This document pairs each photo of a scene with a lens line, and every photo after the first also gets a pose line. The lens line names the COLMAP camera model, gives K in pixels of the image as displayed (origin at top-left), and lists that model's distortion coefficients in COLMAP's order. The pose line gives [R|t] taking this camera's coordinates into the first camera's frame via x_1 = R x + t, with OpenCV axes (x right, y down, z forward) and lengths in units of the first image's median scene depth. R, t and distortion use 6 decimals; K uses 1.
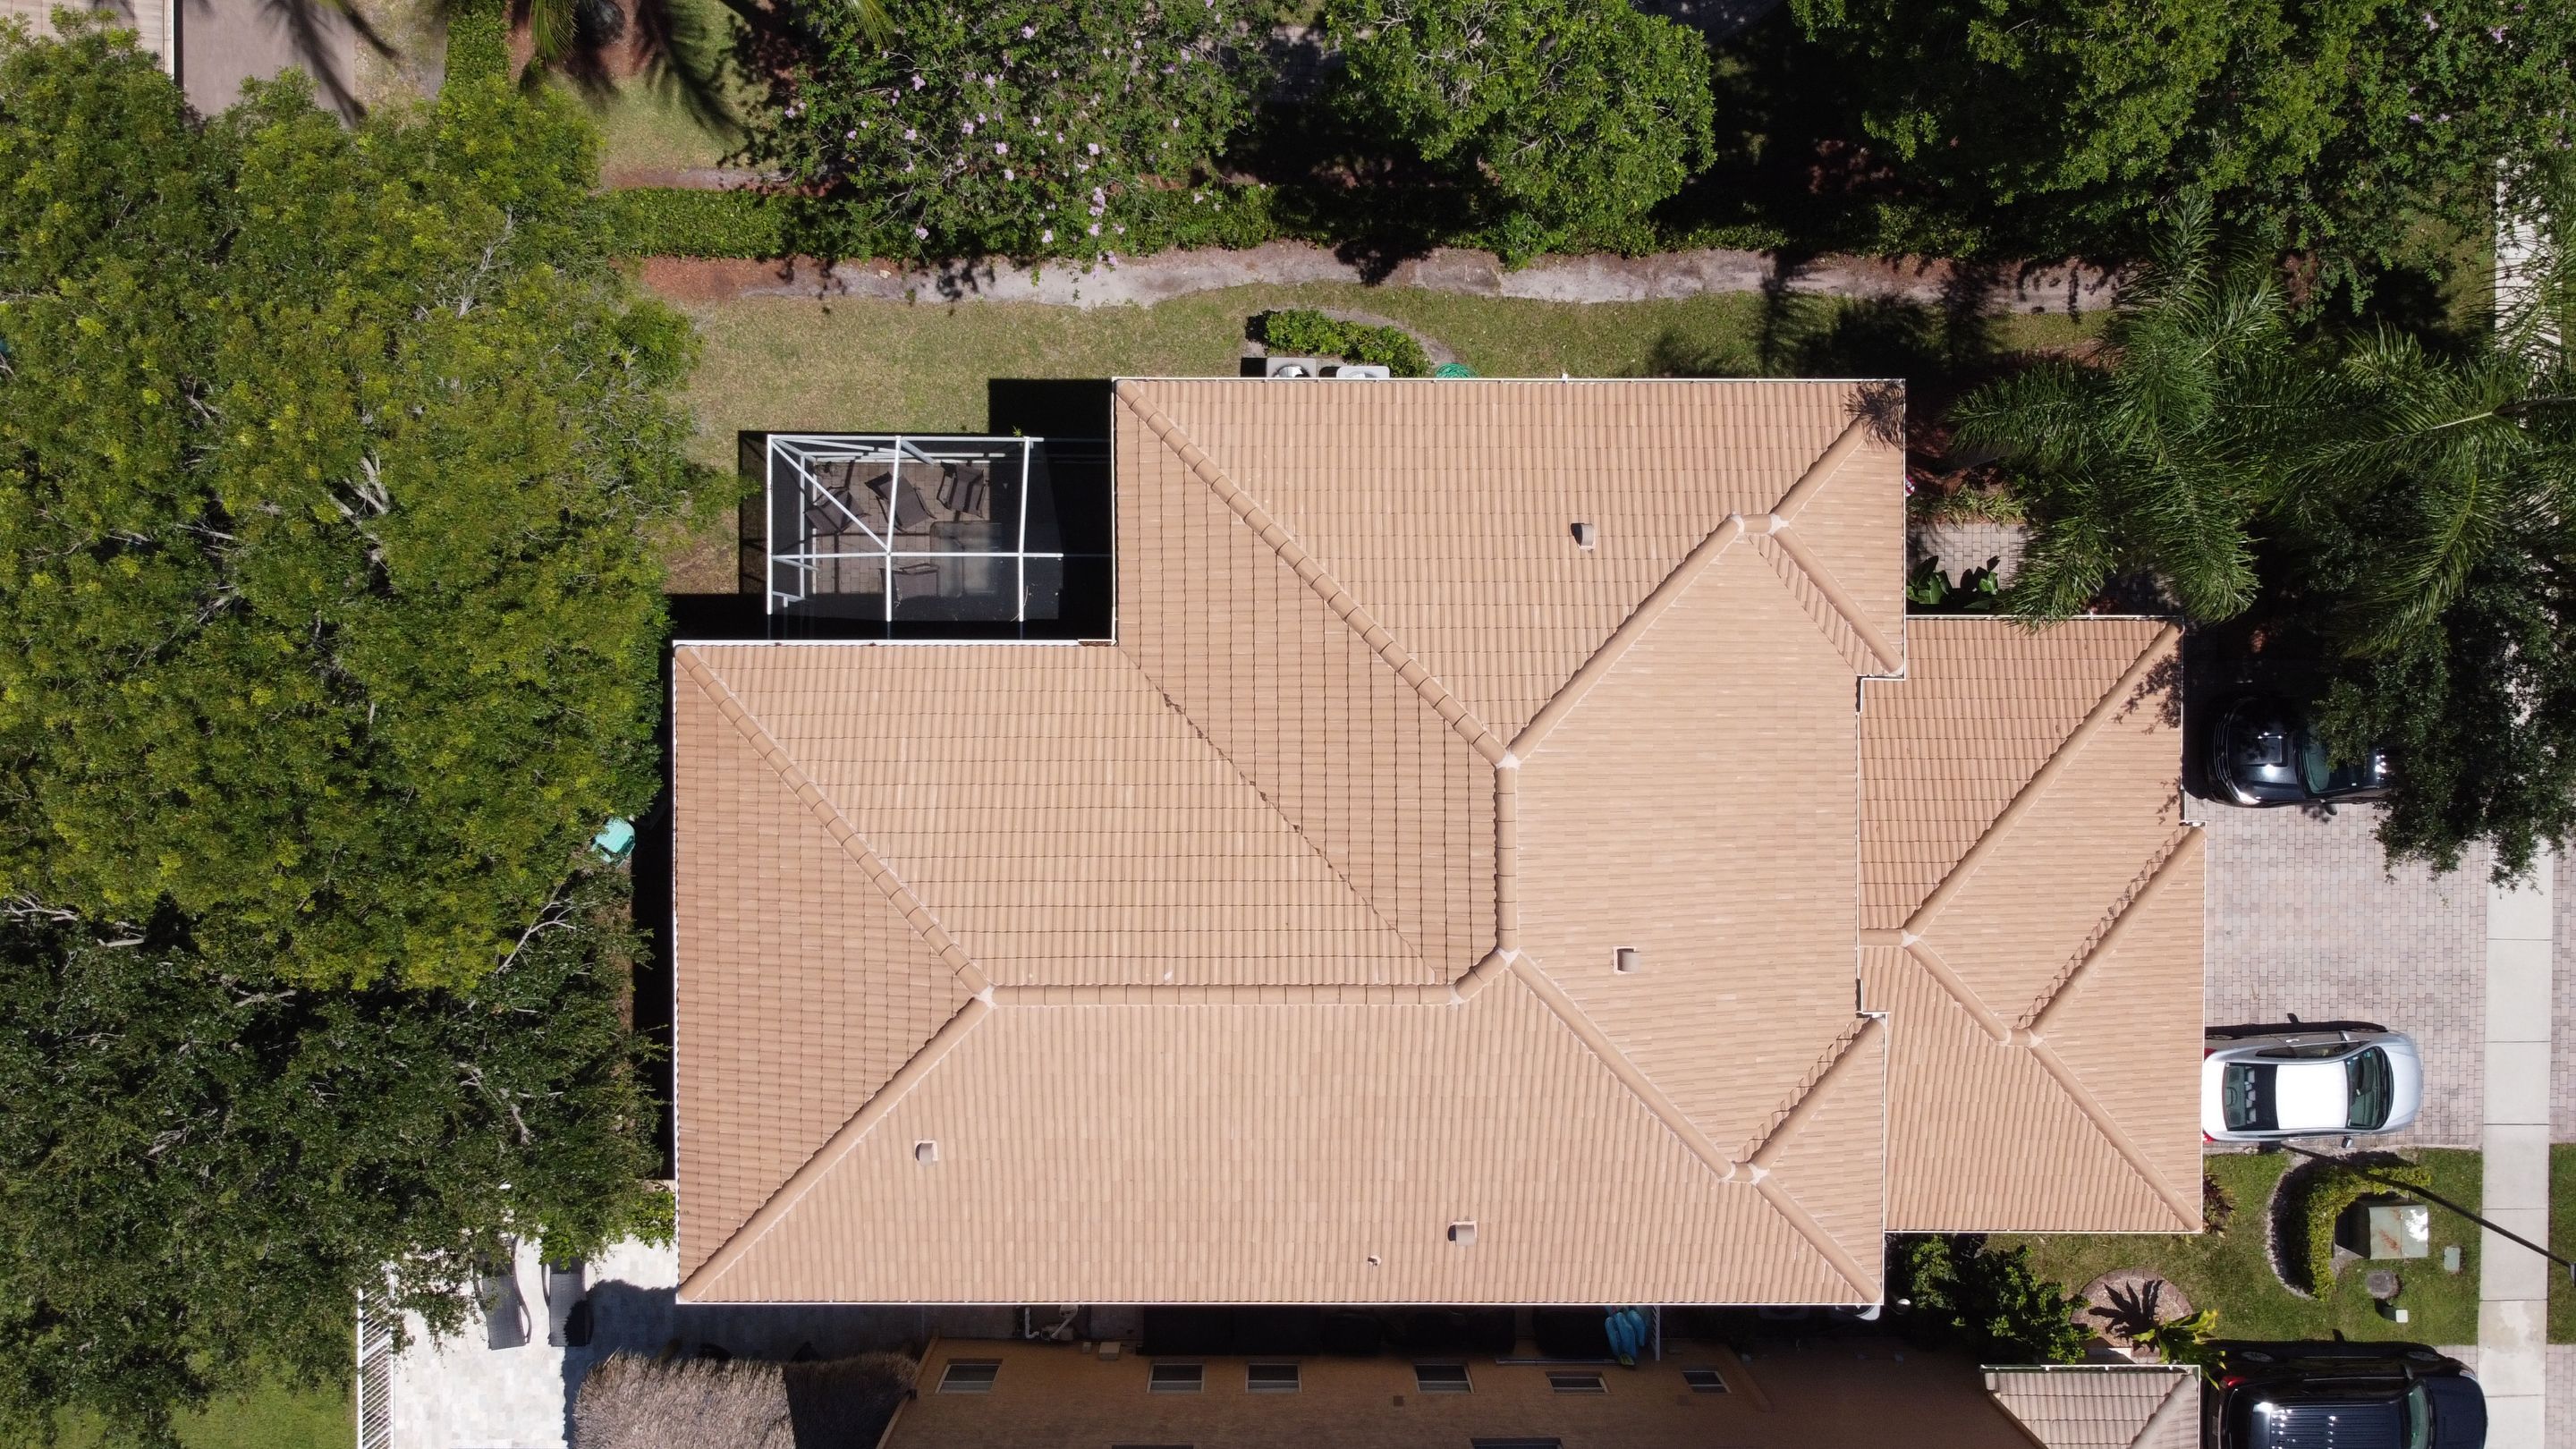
lens RADIAL K [[1942.9, 0, 1287.2], [0, 1942.9, 716.5], [0, 0, 1]] dist [0.008722, -0.003766]
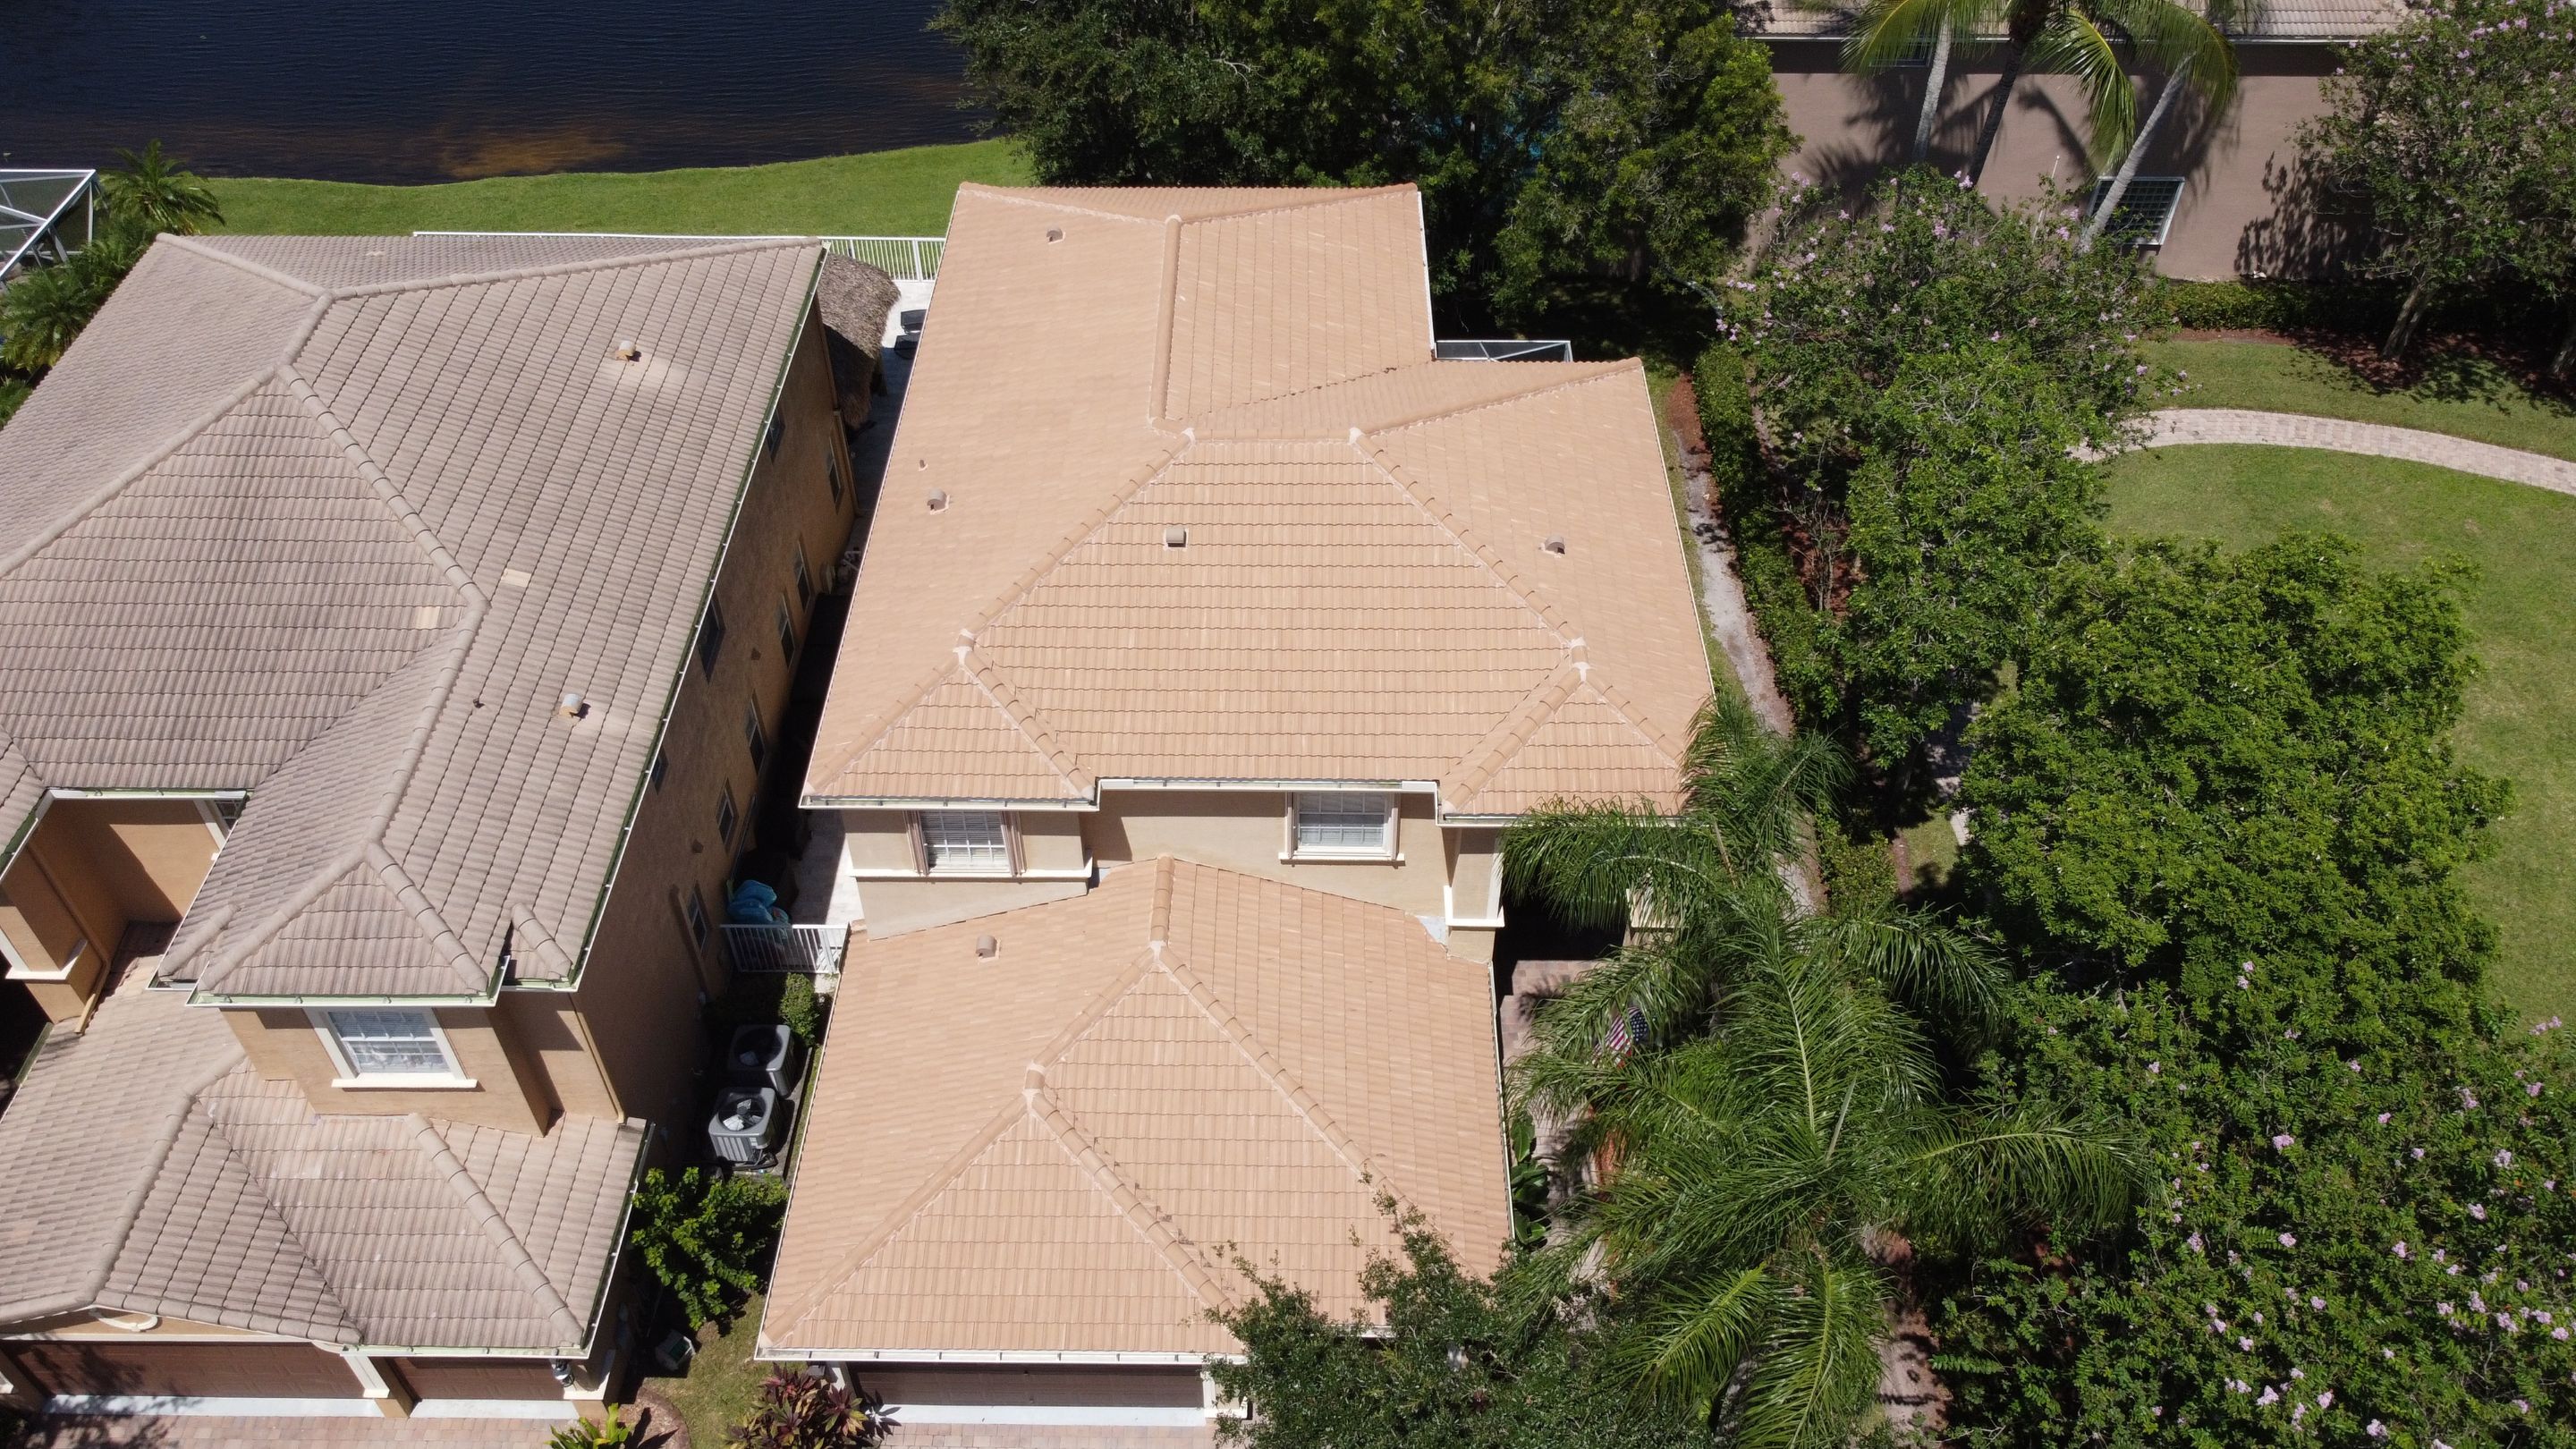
lens RADIAL K [[1942.9, 0, 1284.4], [0, 1942.9, 723.2], [0, 0, 1]] dist [0.008722, -0.003766]
pose [[-0.005401, 0.689787, -0.723992, 0.810209], [-0.999848, -0.015746, -0.007543, 0.054065], [-0.016603, 0.723841, 0.689767, 0.239583]]
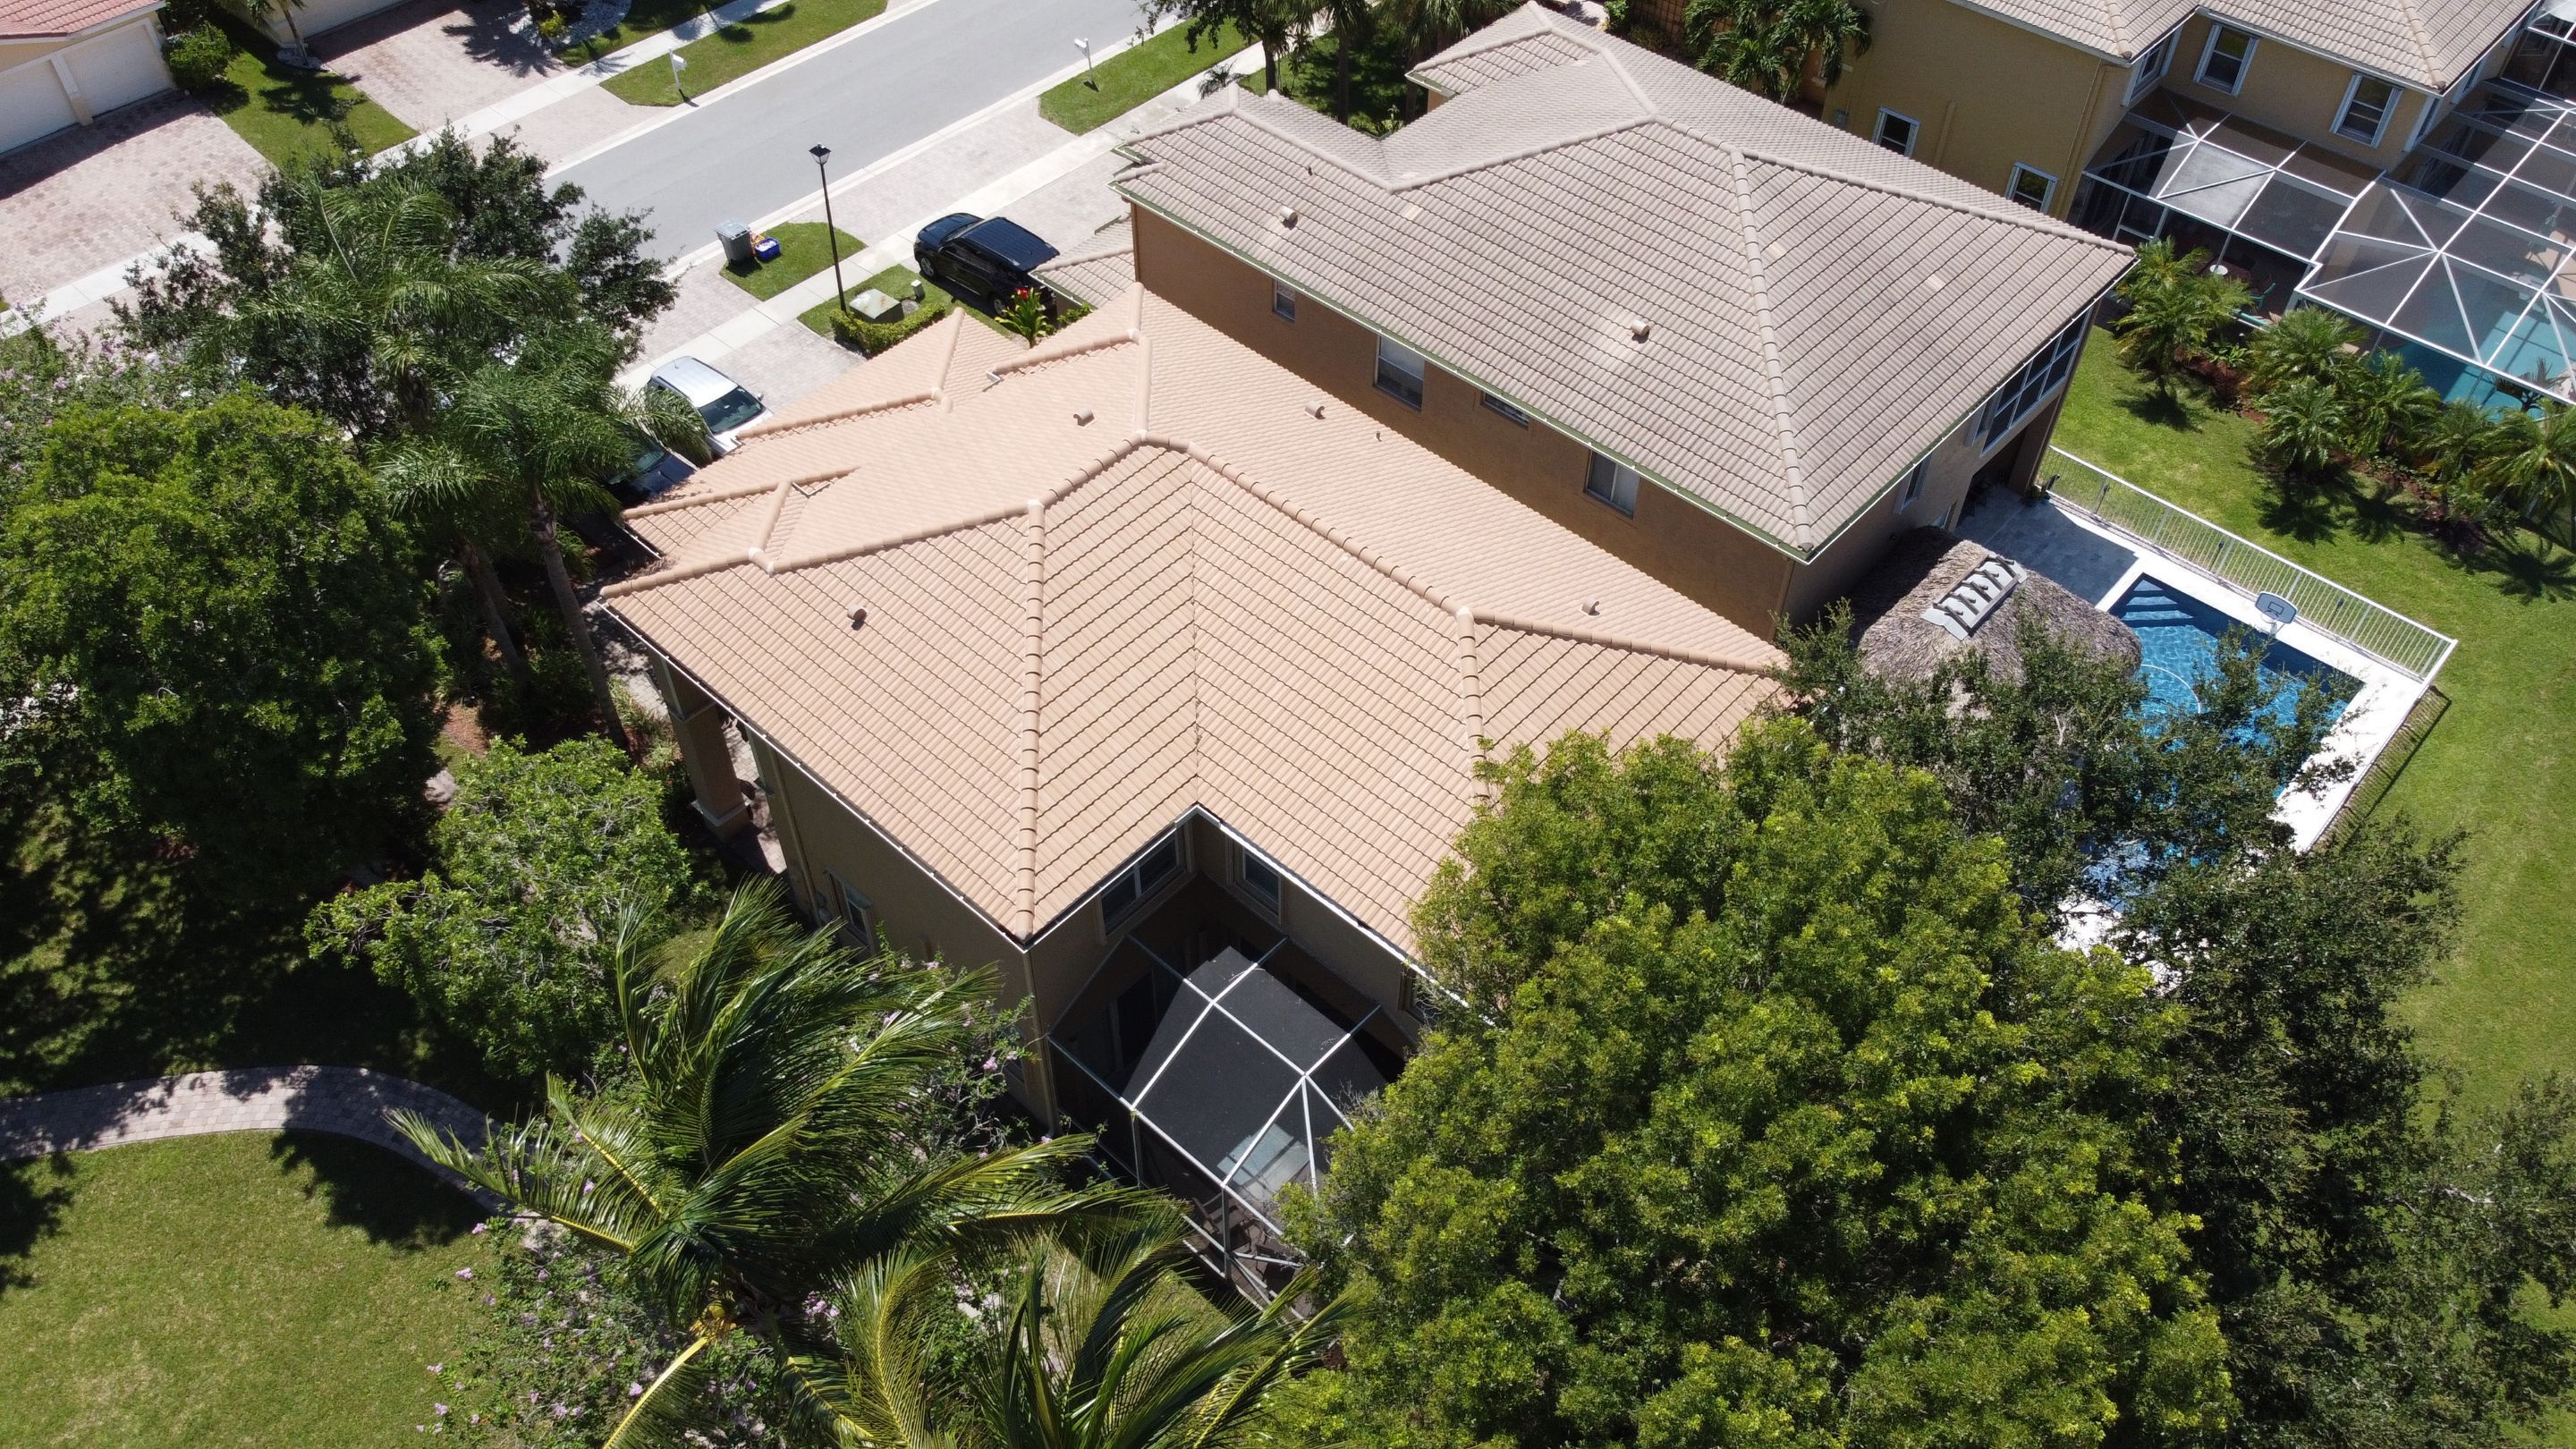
lens RADIAL K [[1942.9, 0, 1287.7], [0, 1942.9, 729.6], [0, 0, 1]] dist [0.008722, -0.003766]
pose [[-0.737495, -0.508251, 0.444727, -0.496629], [0.675343, -0.551600, 0.489540, -0.434281], [-0.003498, 0.661377, 0.750046, 0.096553]]
